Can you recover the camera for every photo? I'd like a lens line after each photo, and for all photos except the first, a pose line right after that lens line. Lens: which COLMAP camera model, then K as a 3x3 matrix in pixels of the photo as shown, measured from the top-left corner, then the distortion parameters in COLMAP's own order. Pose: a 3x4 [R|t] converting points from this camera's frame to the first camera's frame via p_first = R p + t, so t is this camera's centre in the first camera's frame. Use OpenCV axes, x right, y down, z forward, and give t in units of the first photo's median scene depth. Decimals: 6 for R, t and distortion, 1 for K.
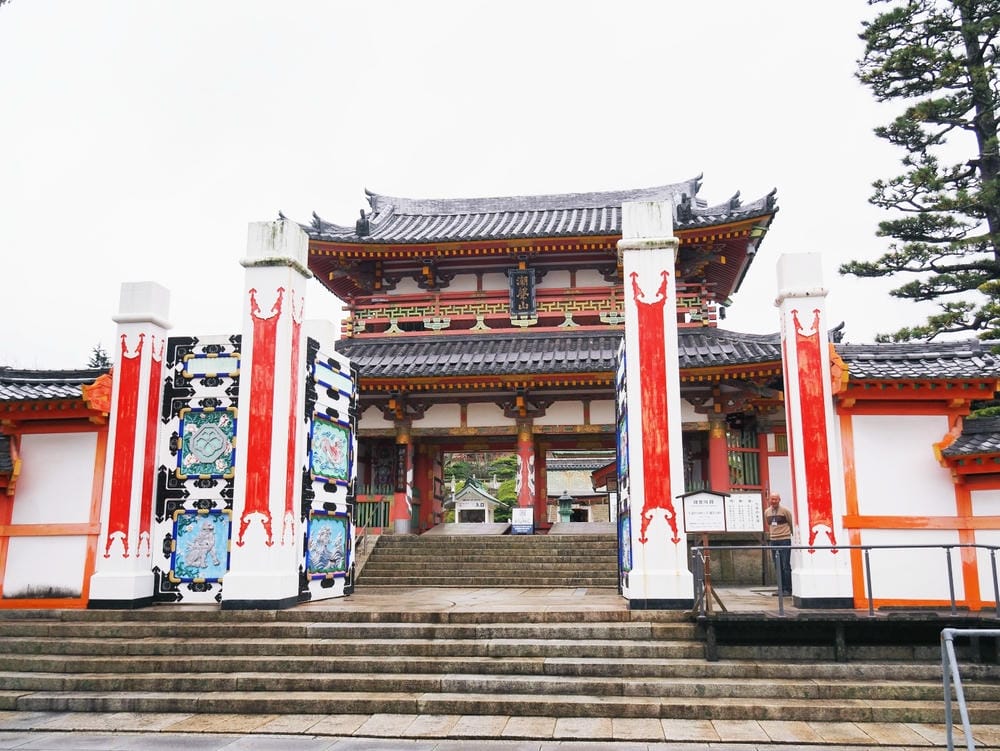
lens RADIAL K [[846.6, 0, 501.9], [0, 846.6, 376.2], [0, 0, 1]] dist [0.003898, 0.000151]
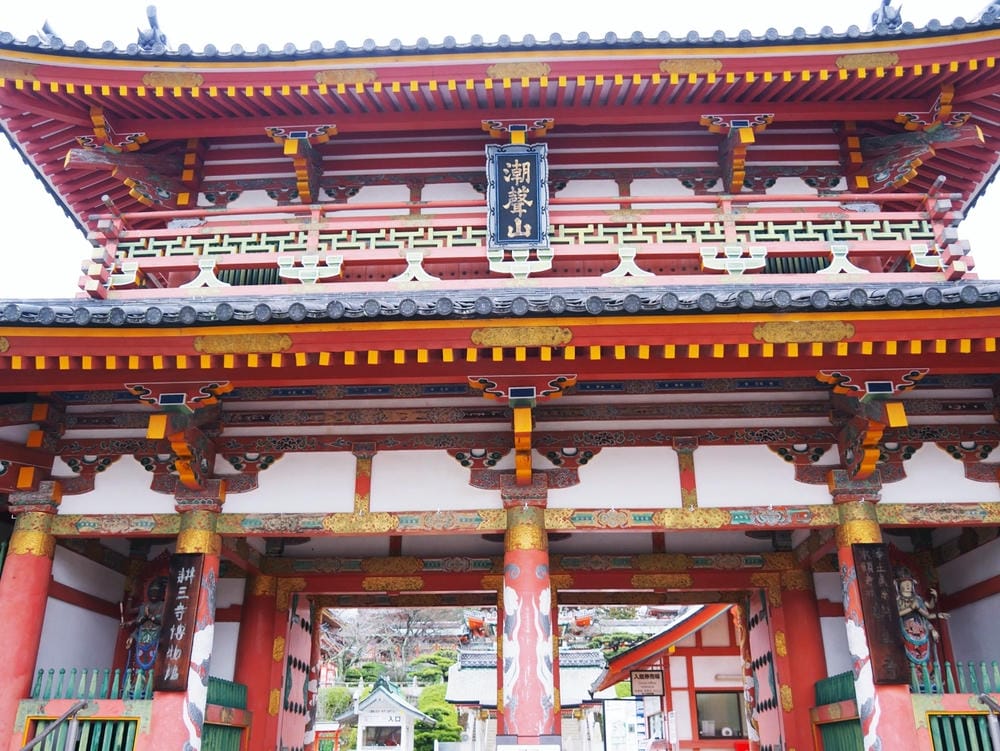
lens RADIAL K [[887.8, 0, 497.5], [0, 887.8, 376.2], [0, 0, 1]] dist [-0.023313, -0.008471]
pose [[0.996509, 0.033107, 0.076641, -0.016764], [-0.015896, 0.976458, -0.215122, 0.083501], [-0.081959, 0.213152, 0.973575, 0.588367]]
